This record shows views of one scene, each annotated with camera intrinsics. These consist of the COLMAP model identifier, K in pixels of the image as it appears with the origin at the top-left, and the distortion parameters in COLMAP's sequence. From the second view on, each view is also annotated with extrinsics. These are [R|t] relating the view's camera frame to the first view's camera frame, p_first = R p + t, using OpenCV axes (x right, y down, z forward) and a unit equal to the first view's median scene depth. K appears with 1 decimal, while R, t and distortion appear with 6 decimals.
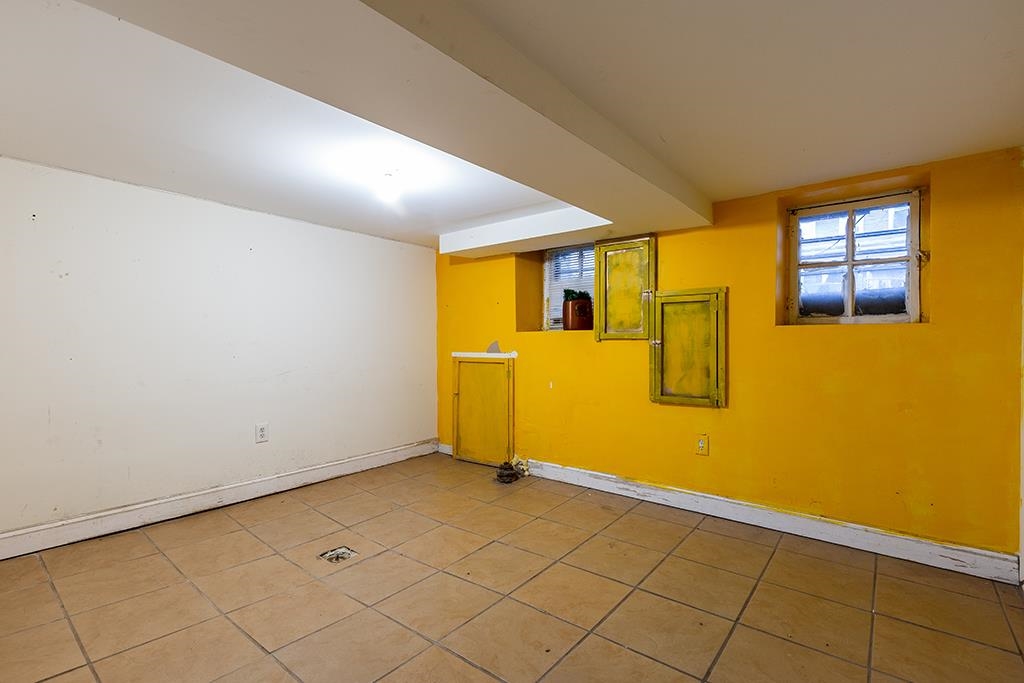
lens RADIAL K [[475.5, 0, 516.0], [0, 475.5, 342.8], [0, 0, 1]] dist [0.015954, 0.000054]
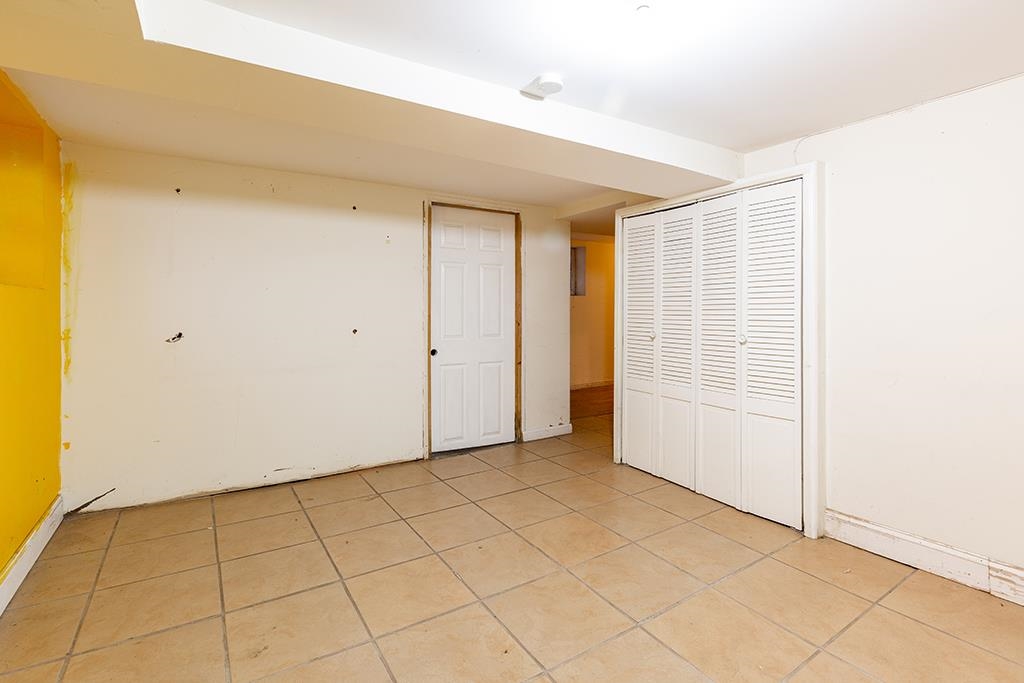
lens RADIAL K [[498.5, 0, 511.4], [0, 498.5, 307.9], [0, 0, 1]] dist [0.018645, 0.000025]
pose [[-0.947002, -0.002355, 0.321218, -0.380977], [-0.001946, 0.999997, 0.001594, -0.003942], [-0.321220, 0.000884, -0.947004, 1.920773]]
